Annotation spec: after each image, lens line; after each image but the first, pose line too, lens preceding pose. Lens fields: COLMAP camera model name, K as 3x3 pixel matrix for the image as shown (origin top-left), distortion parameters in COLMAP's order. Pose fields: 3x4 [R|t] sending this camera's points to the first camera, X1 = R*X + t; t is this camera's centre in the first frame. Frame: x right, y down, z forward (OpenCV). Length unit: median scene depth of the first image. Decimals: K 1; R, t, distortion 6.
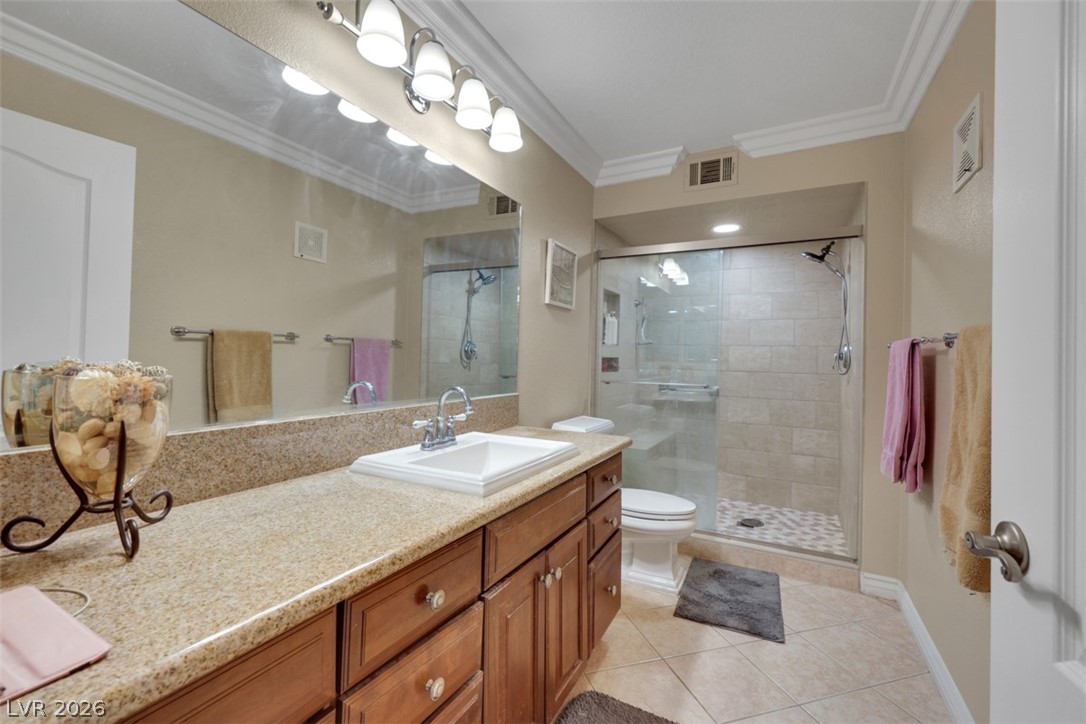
lens RADIAL K [[460.4, 0, 541.6], [0, 460.4, 355.0], [0, 0, 1]] dist [-0.001130, -0.000304]
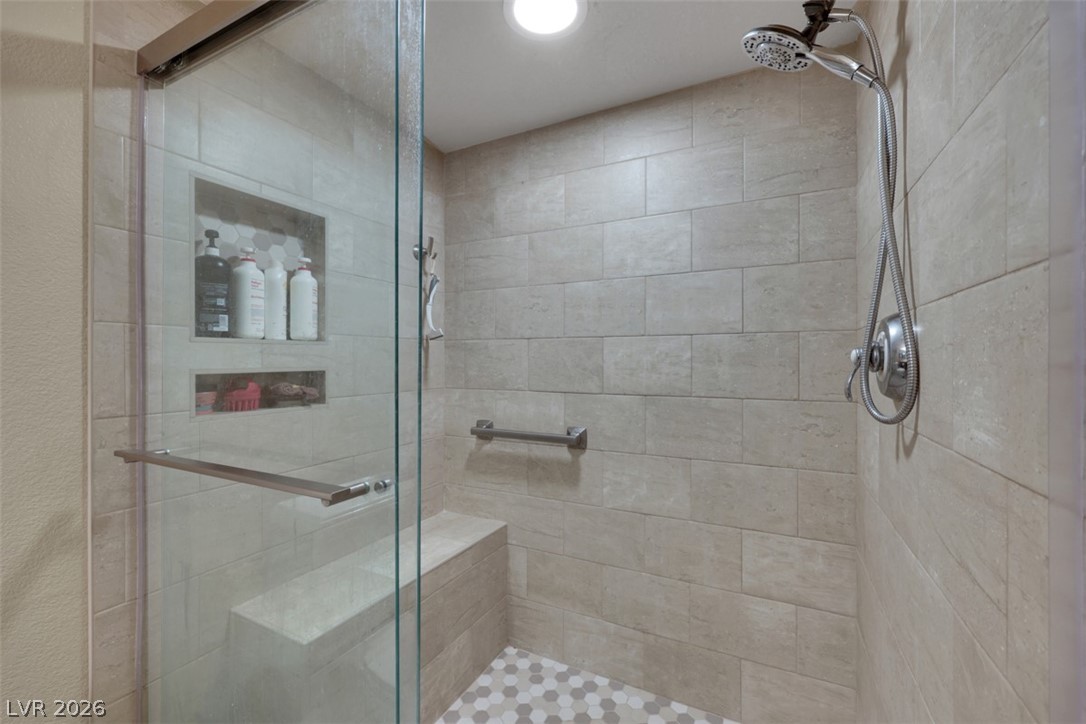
lens RADIAL K [[452.5, 0, 544.6], [0, 452.5, 366.1], [0, 0, 1]] dist [0.001078, 0.000148]
pose [[0.999364, -0.026557, 0.023801, 0.354782], [0.026042, 0.999425, 0.021714, -0.003183], [-0.024364, -0.021080, 0.999481, 0.588526]]
